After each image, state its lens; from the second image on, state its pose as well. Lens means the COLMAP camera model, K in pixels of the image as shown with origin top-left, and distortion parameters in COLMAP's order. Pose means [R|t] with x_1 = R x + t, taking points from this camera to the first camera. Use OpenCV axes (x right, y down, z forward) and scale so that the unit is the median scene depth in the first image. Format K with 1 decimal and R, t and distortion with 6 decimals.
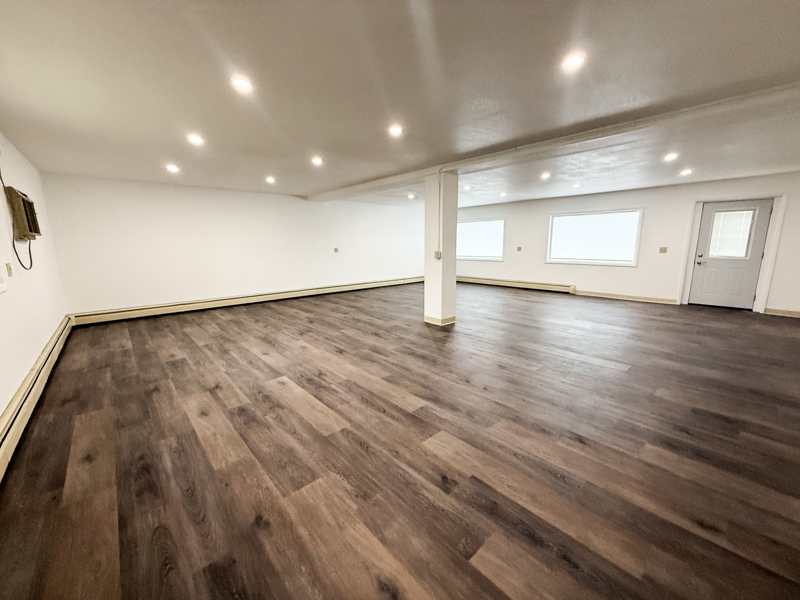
lens RADIAL K [[320.7, 0, 403.6], [0, 320.7, 302.0], [0, 0, 1]] dist [-0.000028, 0.000018]
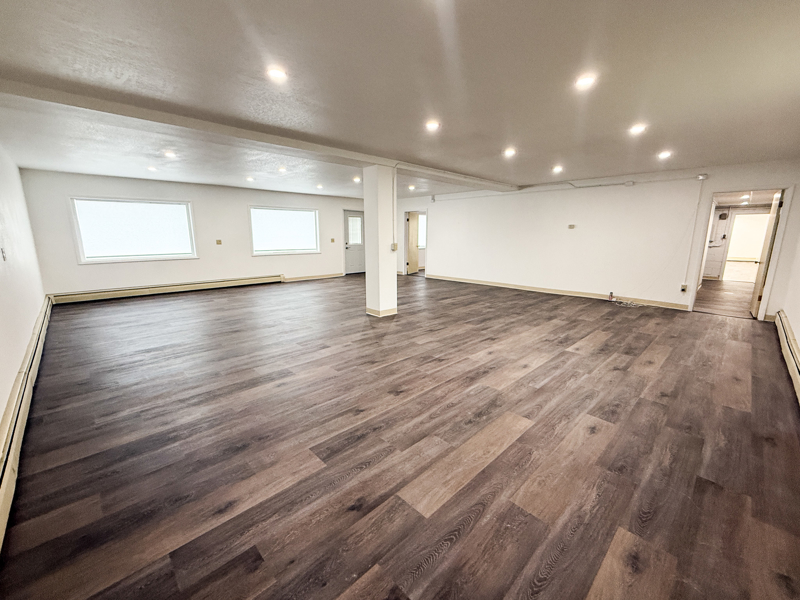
lens RADIAL K [[320.7, 0, 403.6], [0, 320.7, 302.0], [0, 0, 1]] dist [-0.000028, 0.000018]
pose [[-0.016616, -0.201898, 0.979266, -1.155284], [0.178611, 0.963048, 0.201585, -0.218977], [-0.983780, 0.178257, 0.020059, 1.198670]]
